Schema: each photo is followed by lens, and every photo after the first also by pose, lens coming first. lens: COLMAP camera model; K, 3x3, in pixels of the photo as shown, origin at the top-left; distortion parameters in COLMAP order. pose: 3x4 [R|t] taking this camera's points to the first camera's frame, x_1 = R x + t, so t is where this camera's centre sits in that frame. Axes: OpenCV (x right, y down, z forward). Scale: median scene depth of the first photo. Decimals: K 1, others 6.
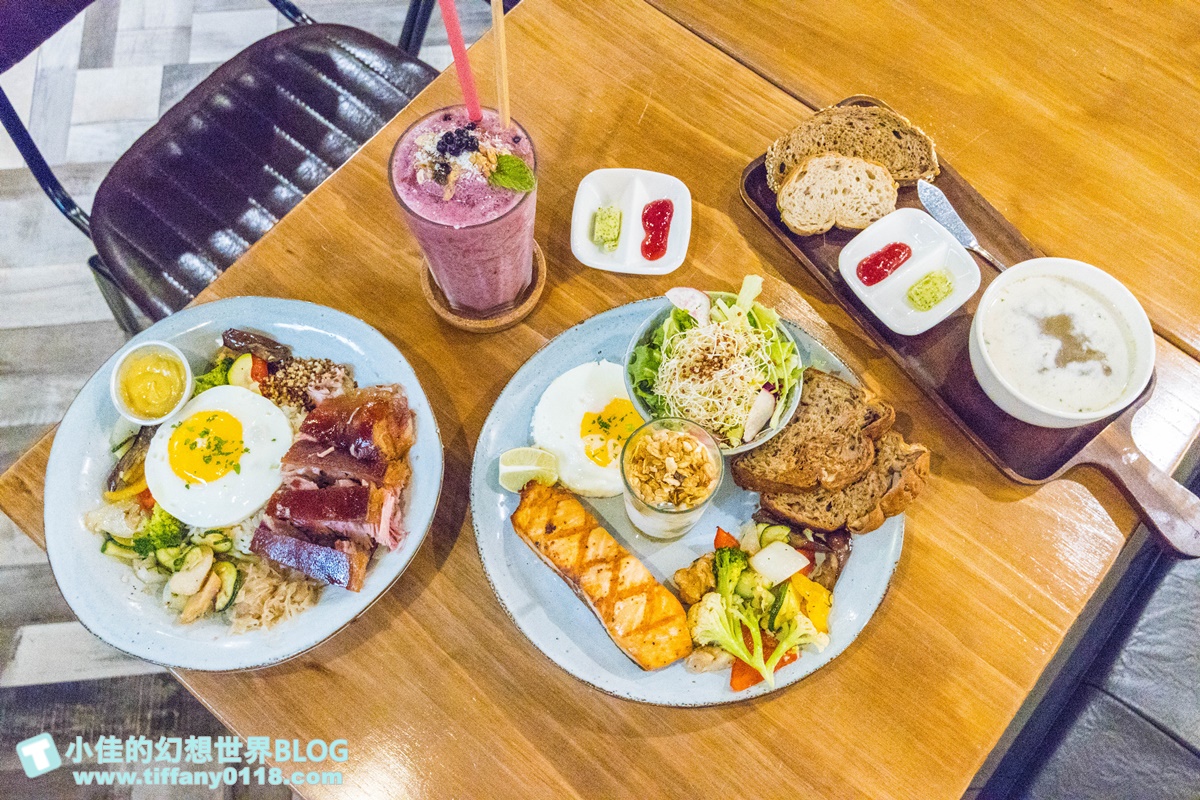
lens RADIAL K [[1080.6, 0, 600.0], [0, 1080.6, 400.0], [0, 0, 1]] dist [-0.003655, 0.000709]
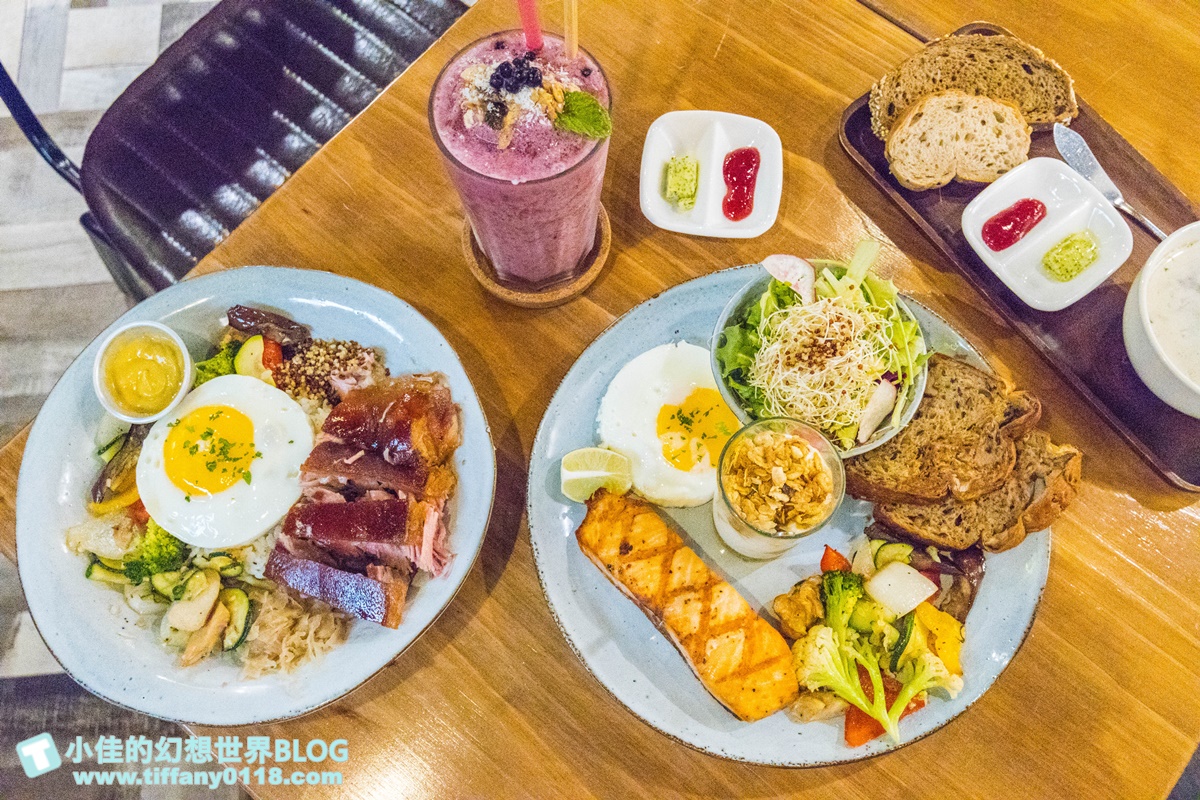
lens RADIAL K [[1080.6, 0, 600.0], [0, 1080.6, 400.0], [0, 0, 1]] dist [-0.003655, 0.000709]
pose [[0.999959, -0.000342, -0.009033, -0.056133], [0.000734, 0.999056, 0.043434, -0.029735], [0.009010, -0.043439, 0.999015, 0.171787]]
